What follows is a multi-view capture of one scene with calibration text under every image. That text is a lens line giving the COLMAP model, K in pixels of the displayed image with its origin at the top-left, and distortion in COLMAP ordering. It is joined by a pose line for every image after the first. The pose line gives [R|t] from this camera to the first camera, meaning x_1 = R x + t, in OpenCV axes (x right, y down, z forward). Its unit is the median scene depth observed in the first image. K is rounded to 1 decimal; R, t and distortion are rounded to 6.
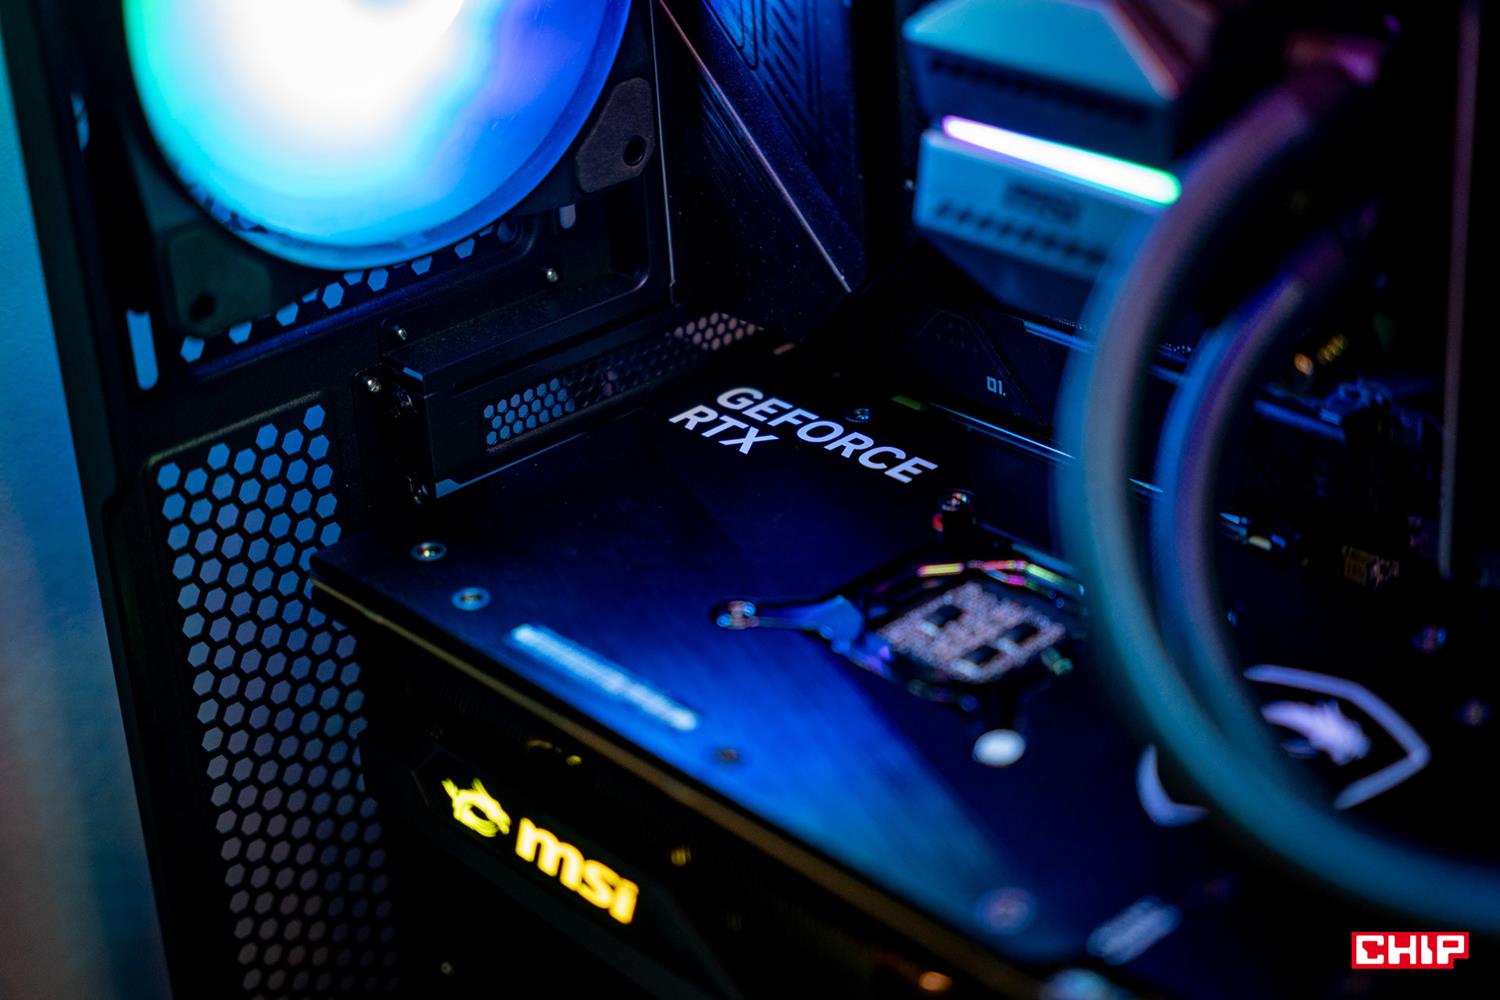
lens RADIAL K [[2990.5, 0, 750.0], [0, 2990.5, 500.0], [0, 0, 1]] dist [0.067873, 0.092399]
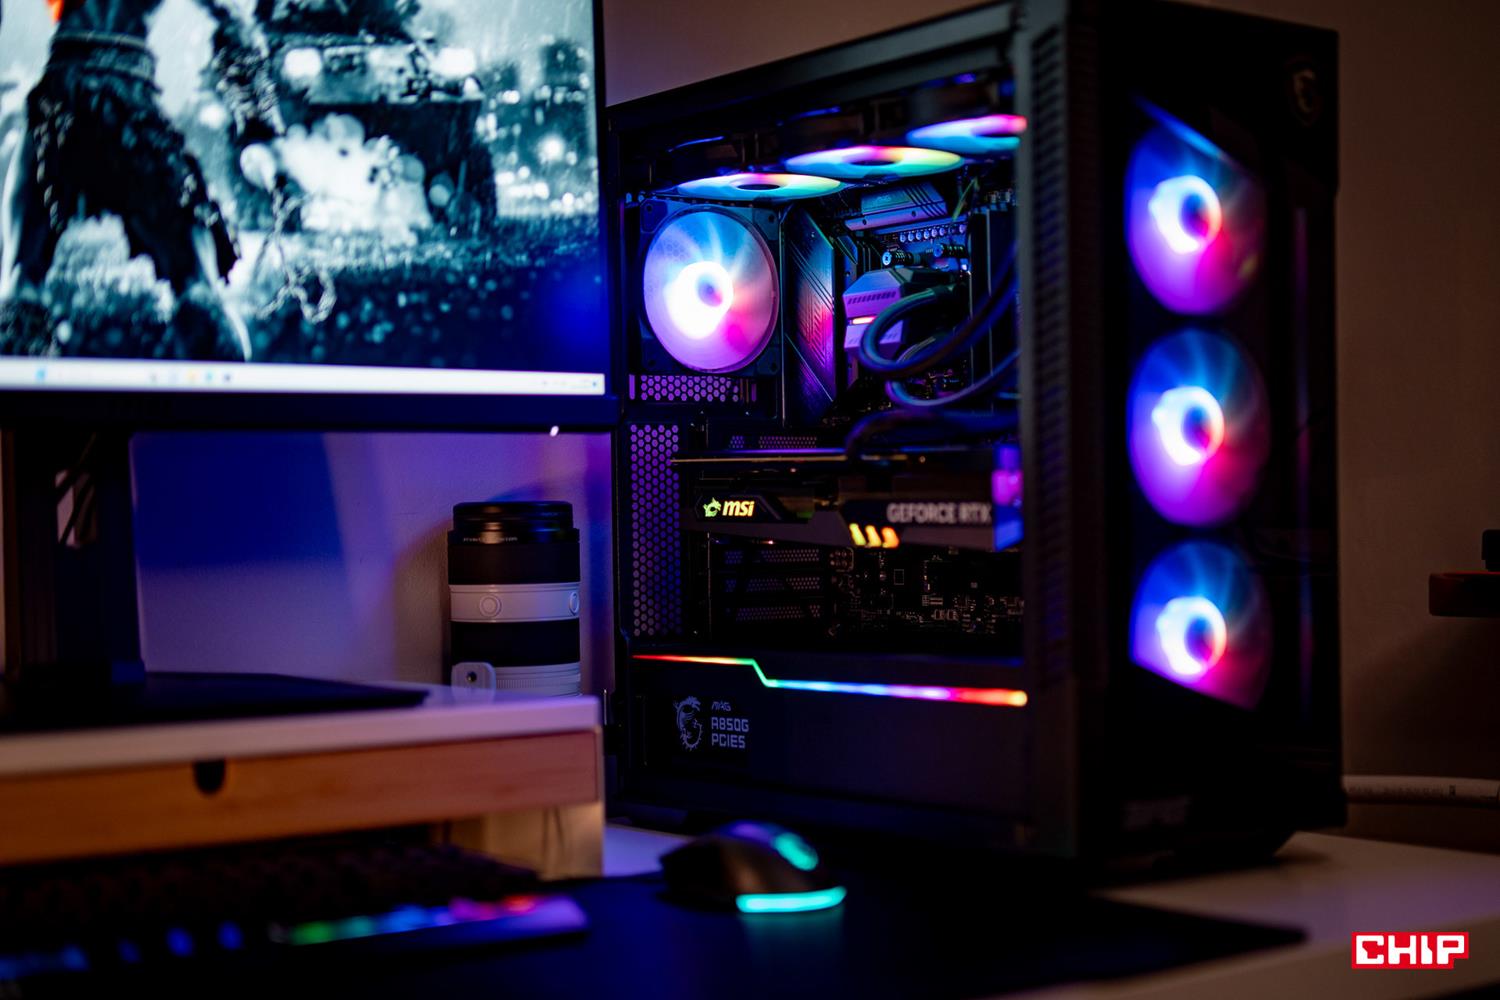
lens RADIAL K [[2297.4, 0, 869.9], [0, 2297.4, 555.3], [0, 0, 1]] dist [0.010609, -0.039749]
pose [[0.997801, 0.042481, -0.050885, 0.232522], [-0.060350, 0.899722, -0.432271, 1.308077], [0.027419, 0.434391, 0.900307, -1.392593]]
